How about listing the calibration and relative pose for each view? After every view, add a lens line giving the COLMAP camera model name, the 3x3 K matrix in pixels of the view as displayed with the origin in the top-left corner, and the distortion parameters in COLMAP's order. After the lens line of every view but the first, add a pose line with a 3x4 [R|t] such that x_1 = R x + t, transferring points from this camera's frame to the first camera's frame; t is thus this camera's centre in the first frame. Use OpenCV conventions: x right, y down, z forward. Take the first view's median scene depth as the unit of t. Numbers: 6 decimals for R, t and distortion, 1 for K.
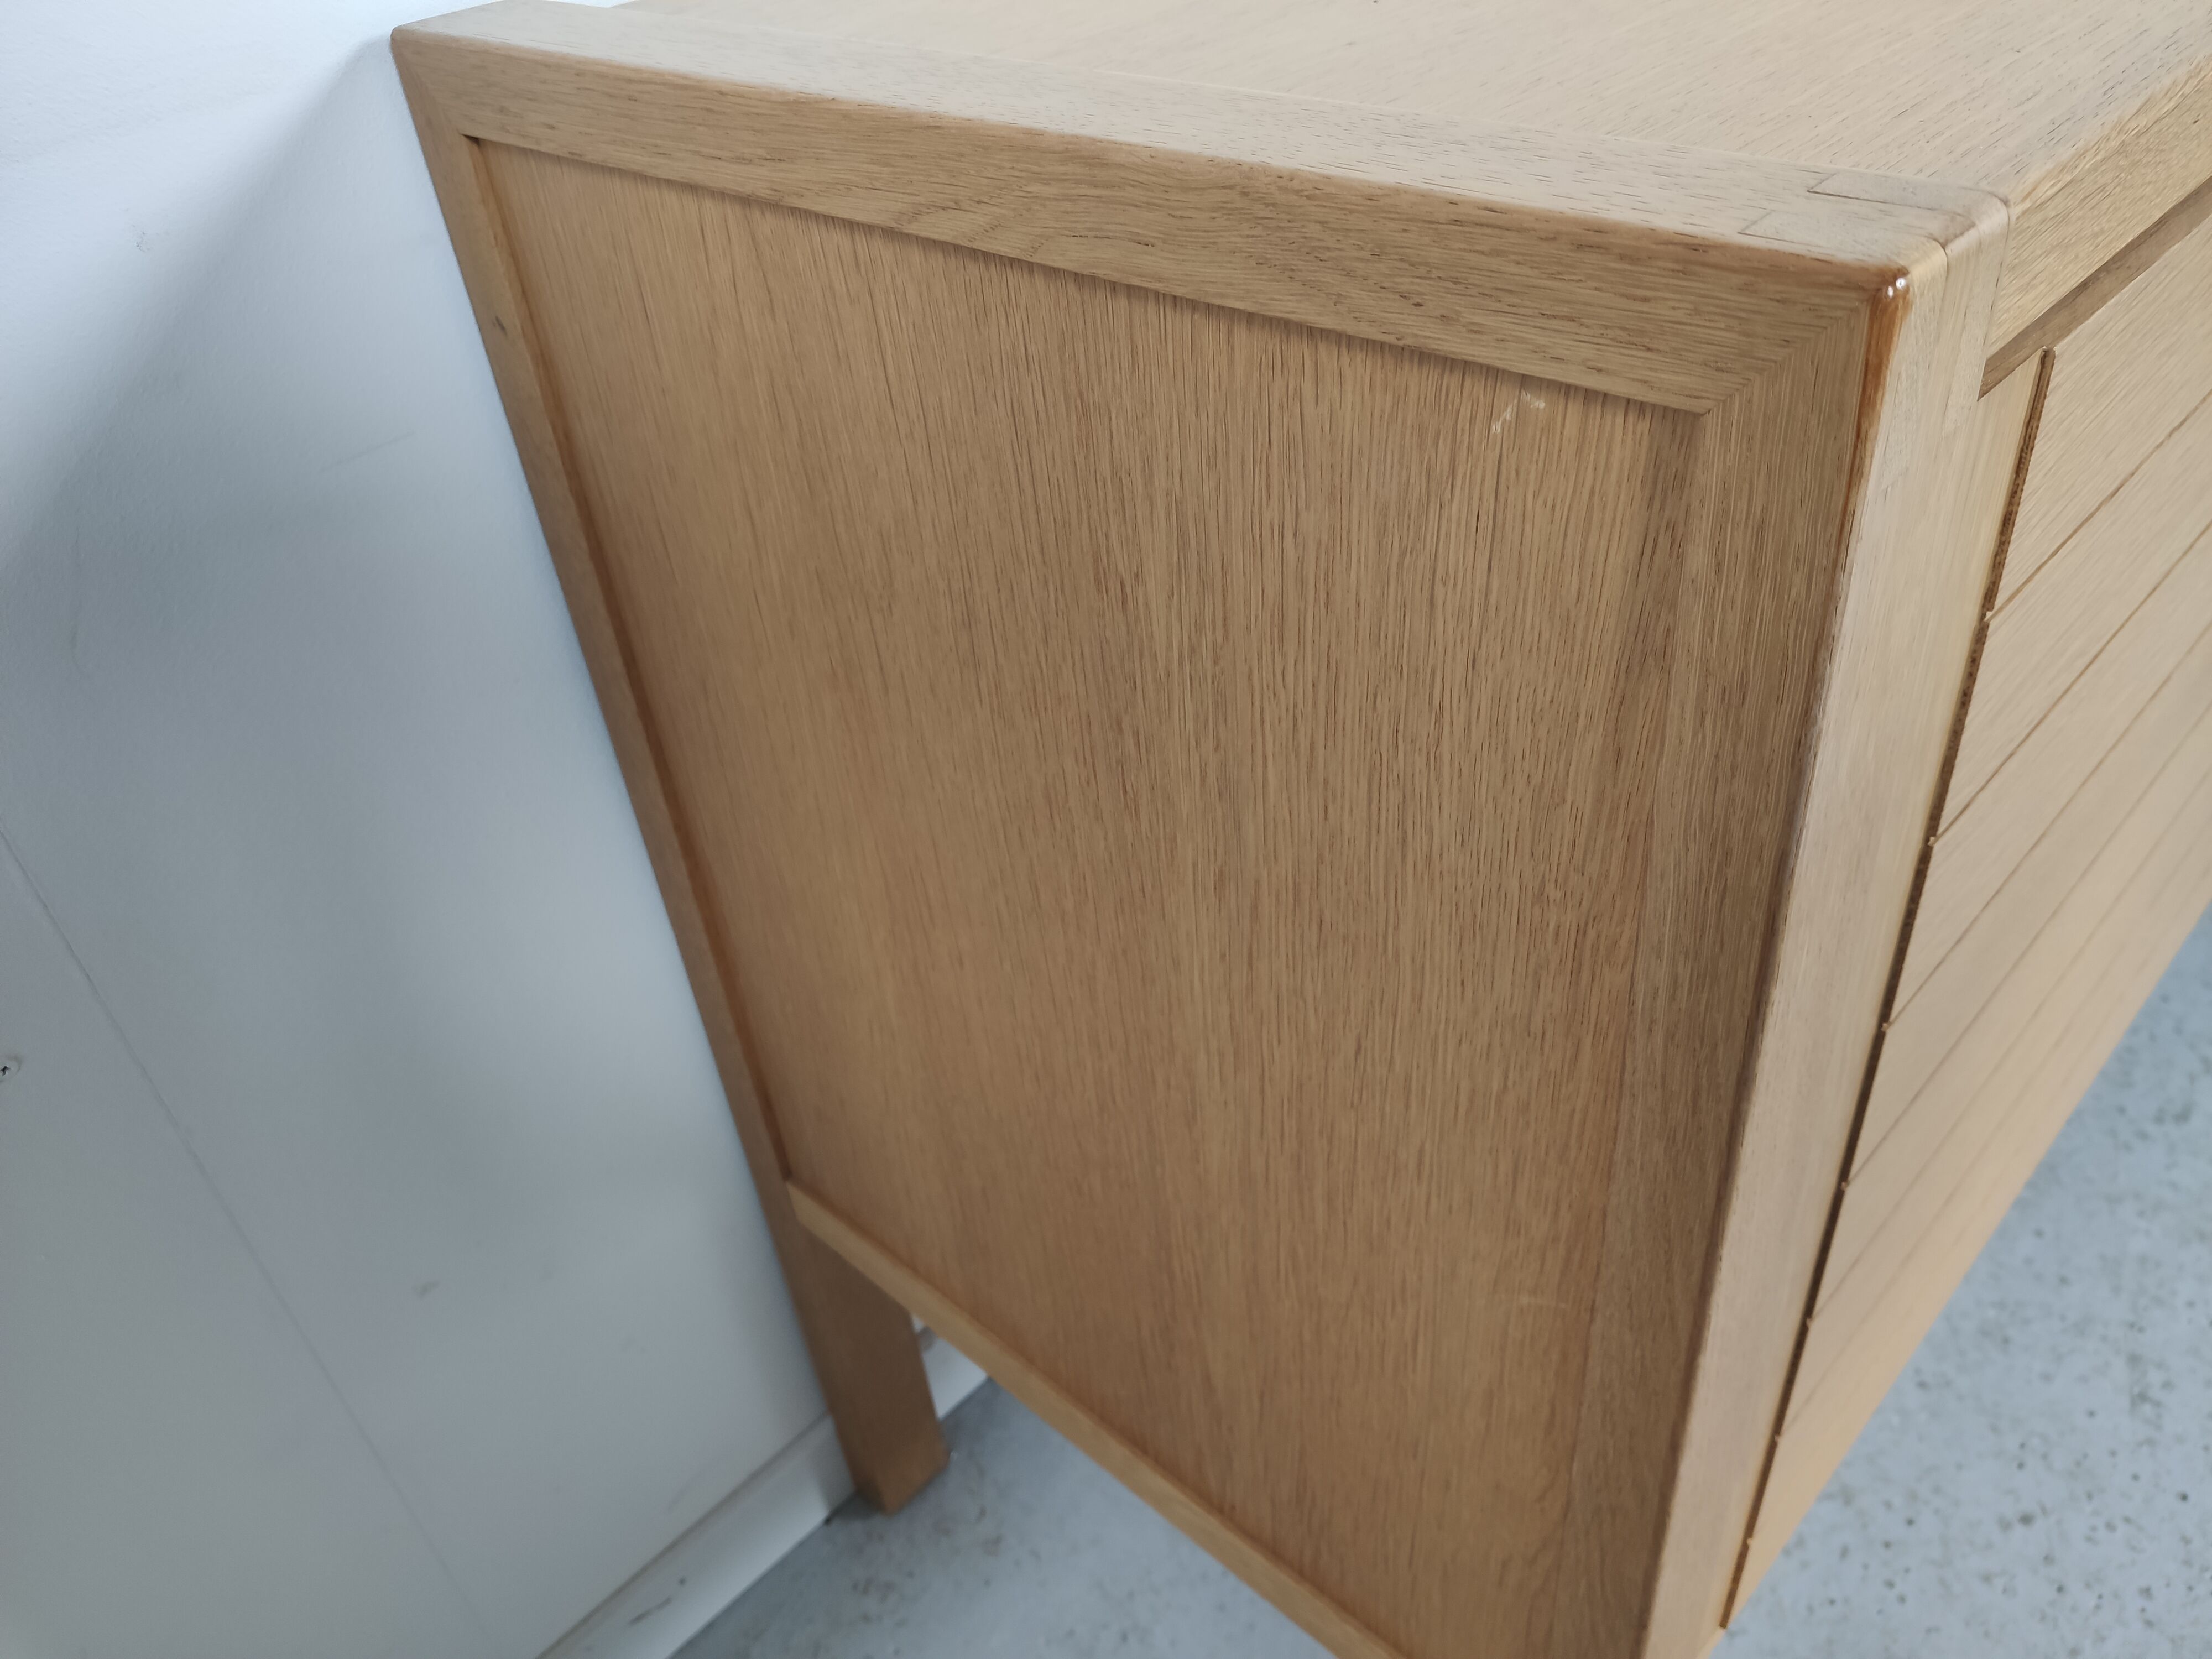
lens RADIAL K [[1695.0, 0, 1087.7], [0, 1695.0, 826.8], [0, 0, 1]] dist [0.002549, -0.006138]
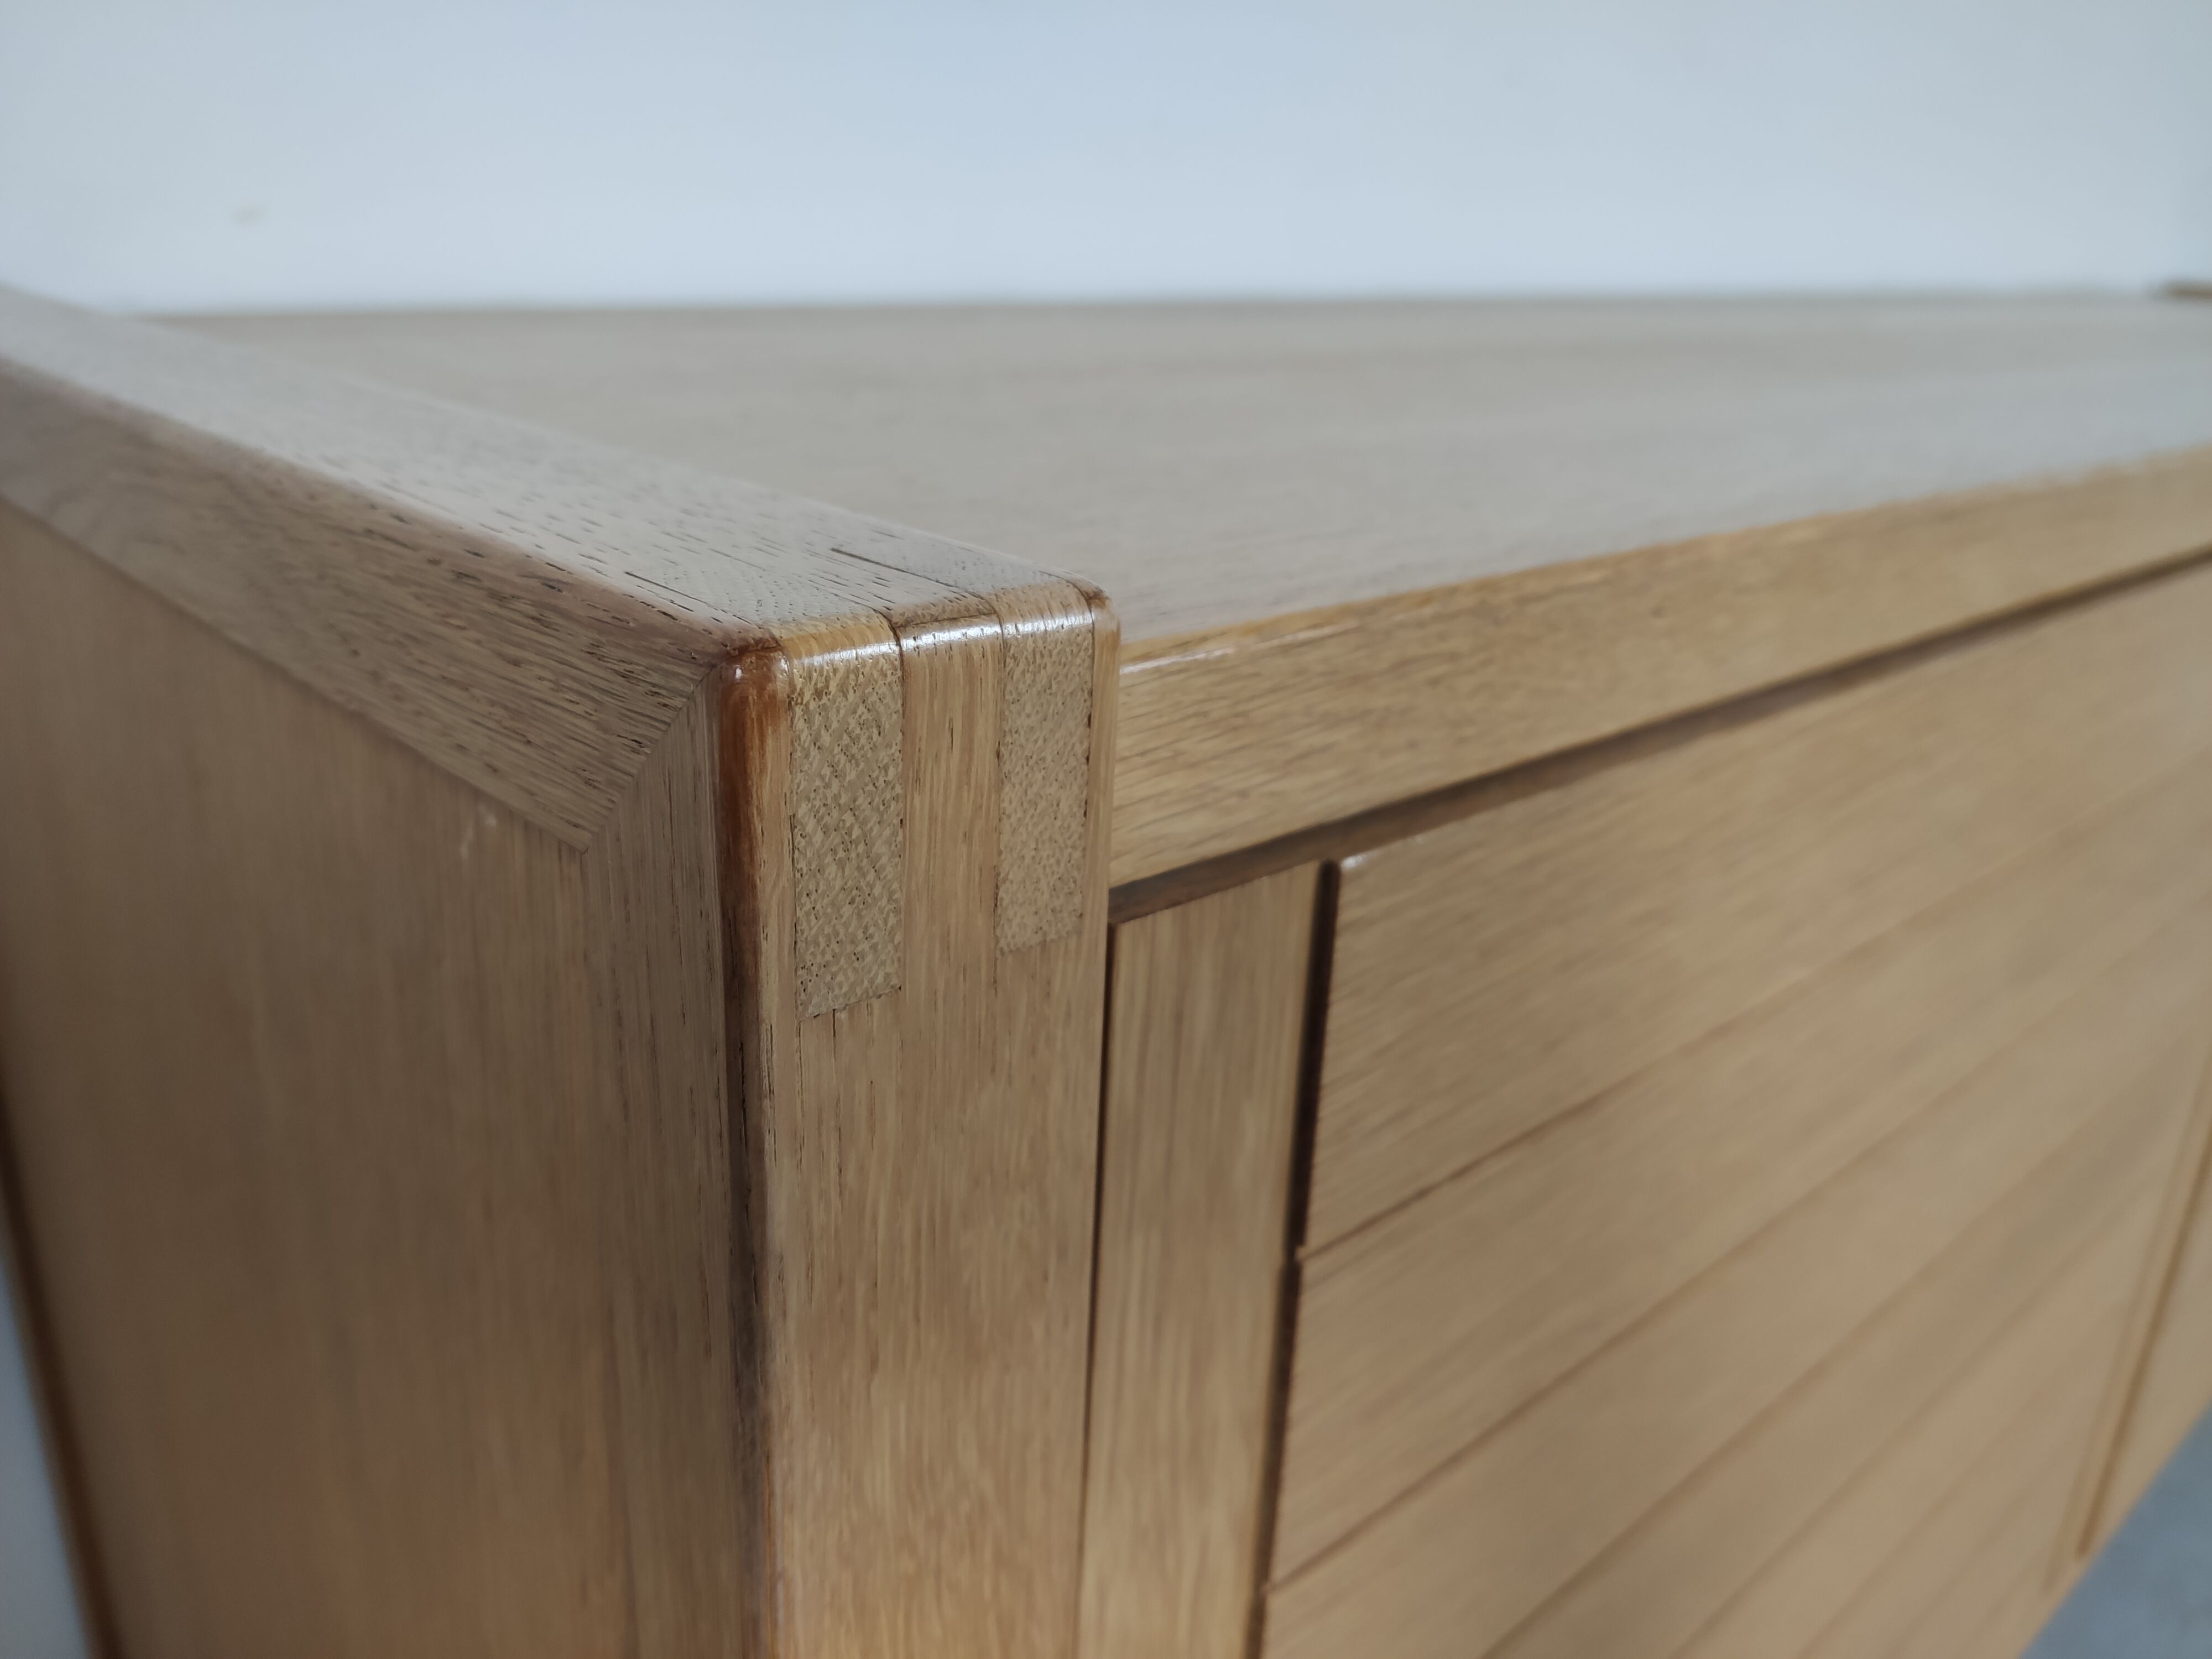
lens RADIAL K [[1695.0, 0, 1097.2], [0, 1695.0, 827.3], [0, 0, 1]] dist [0.002549, -0.006138]
pose [[0.989202, 0.145154, -0.020244, 0.414252], [-0.145038, 0.949714, -0.277503, -0.081921], [-0.021055, 0.277443, 0.960511, 0.304442]]
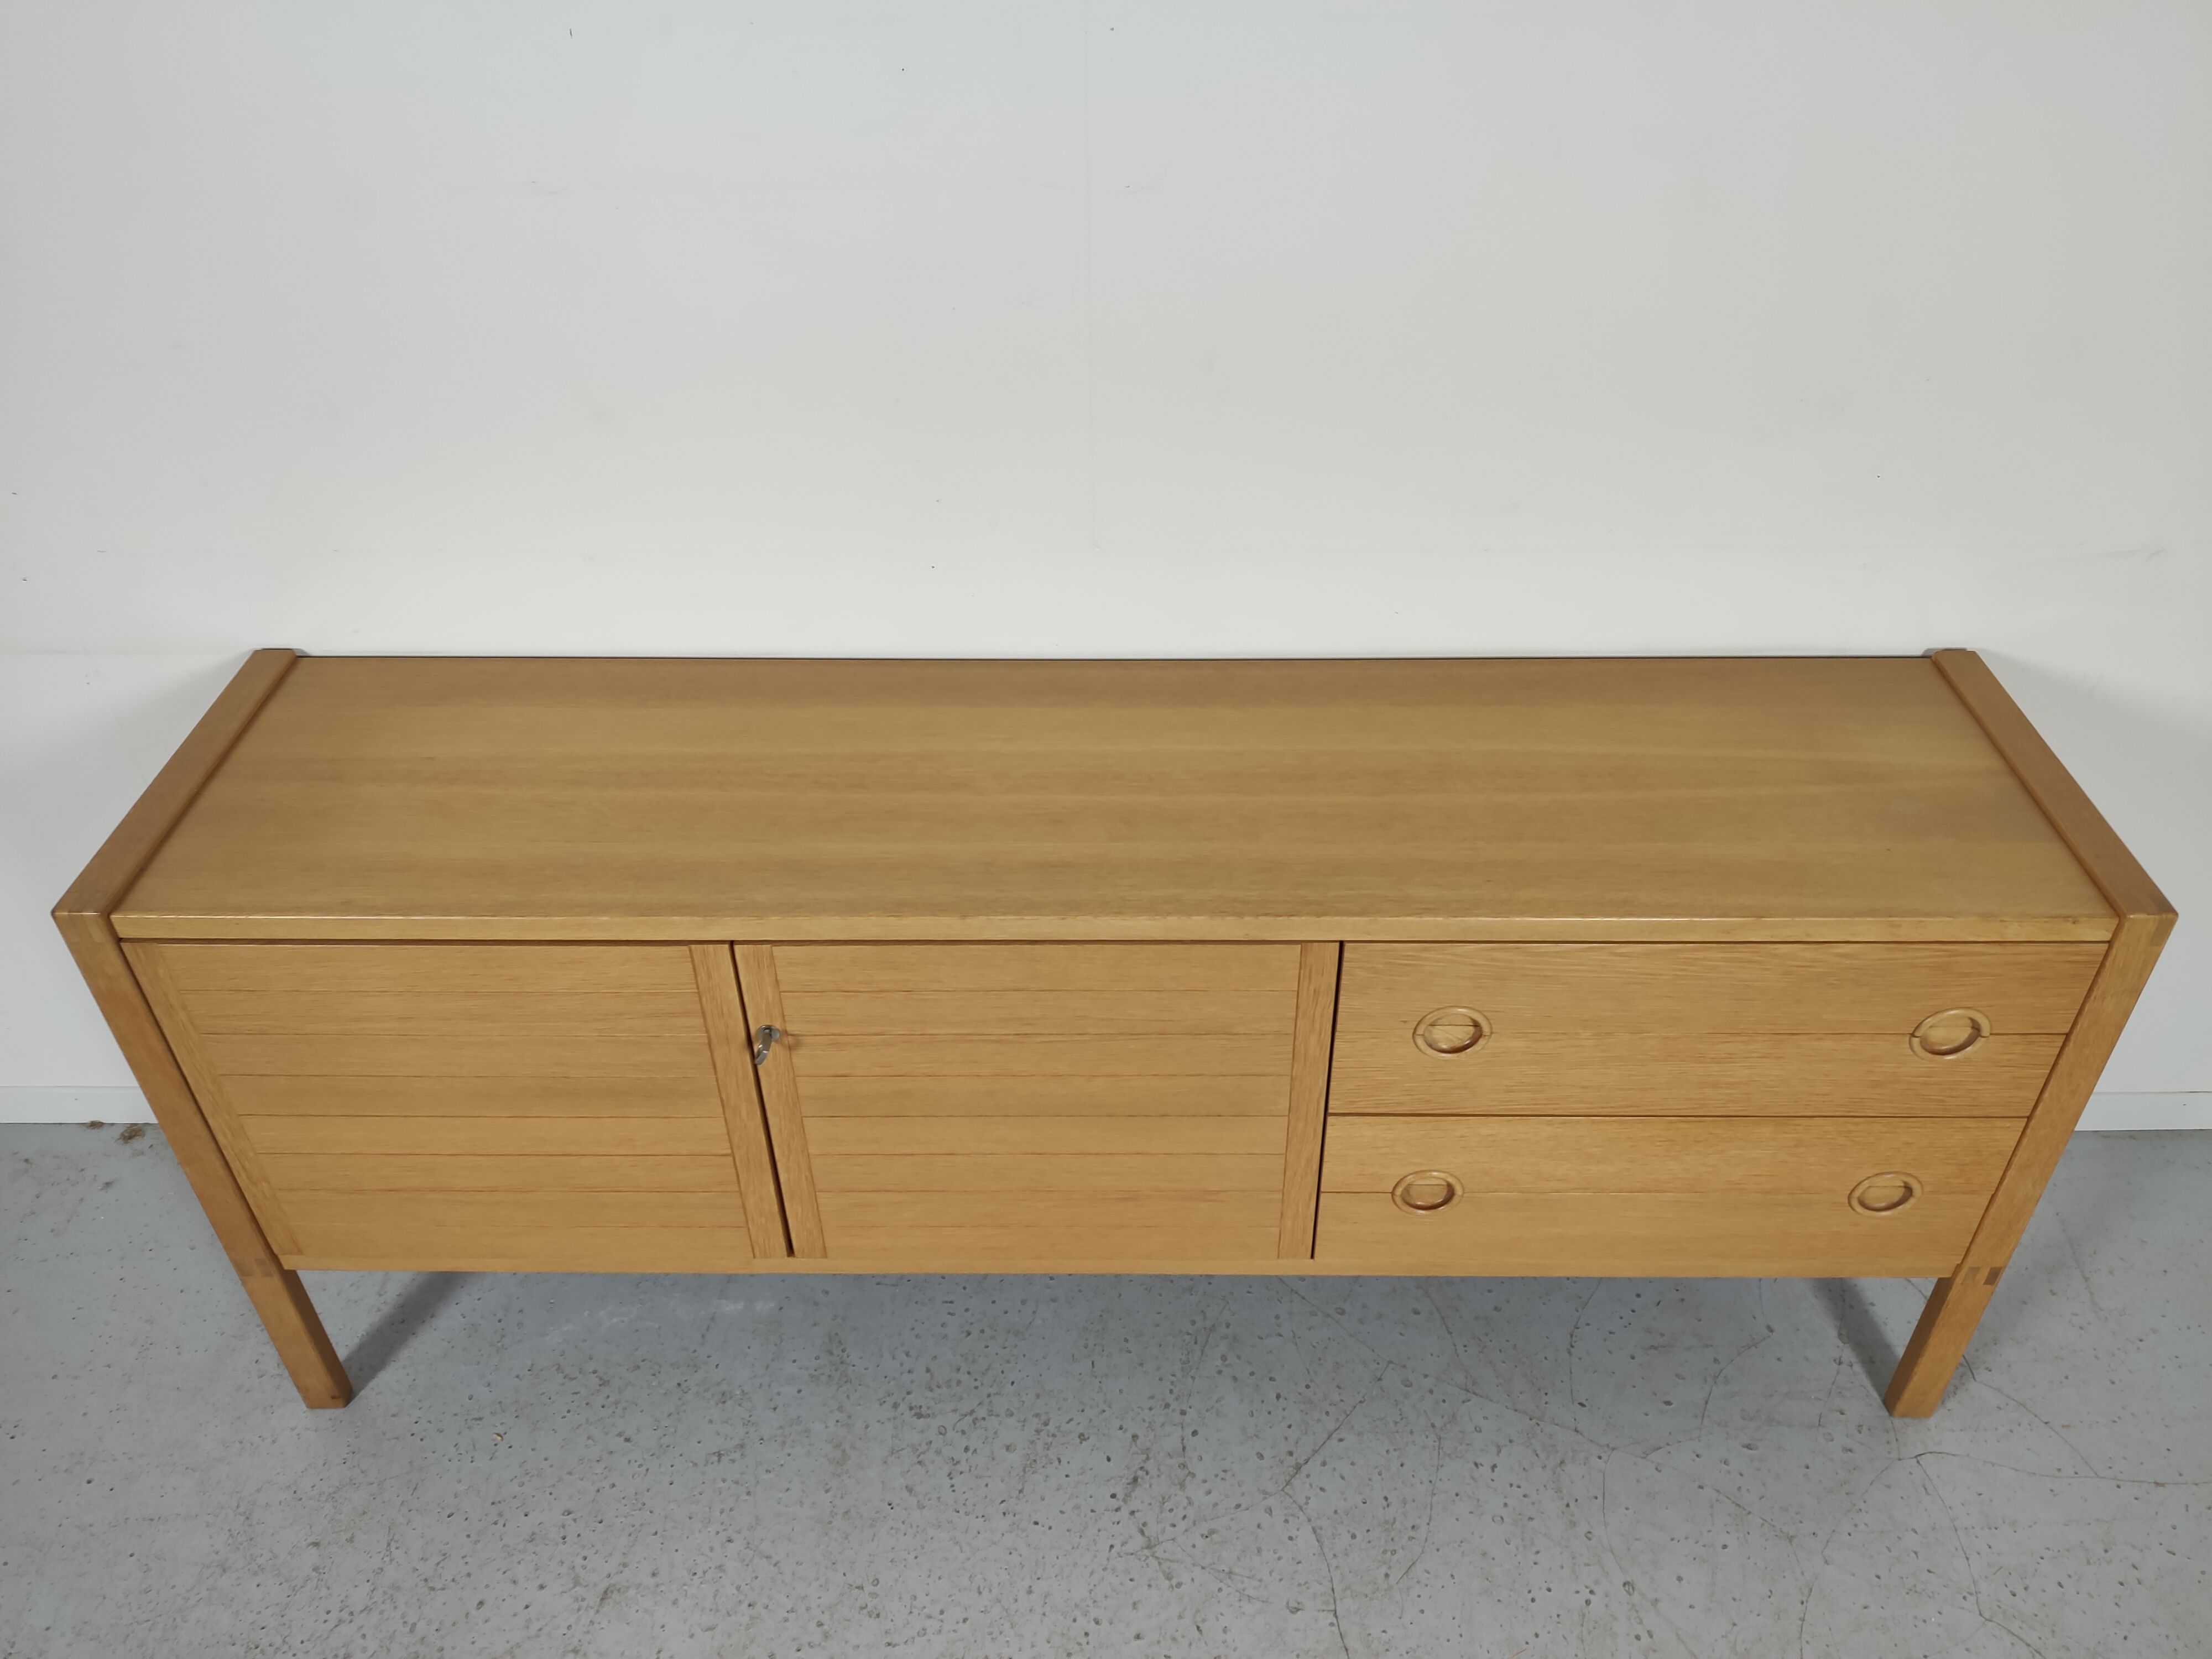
lens RADIAL K [[1695.0, 0, 1121.0], [0, 1695.0, 831.1], [0, 0, 1]] dist [0.002549, -0.006138]
pose [[0.684989, 0.512676, -0.517641, 4.207827], [-0.478429, 0.852375, 0.211100, -2.546522], [0.549450, 0.103053, 0.829147, -1.386659]]
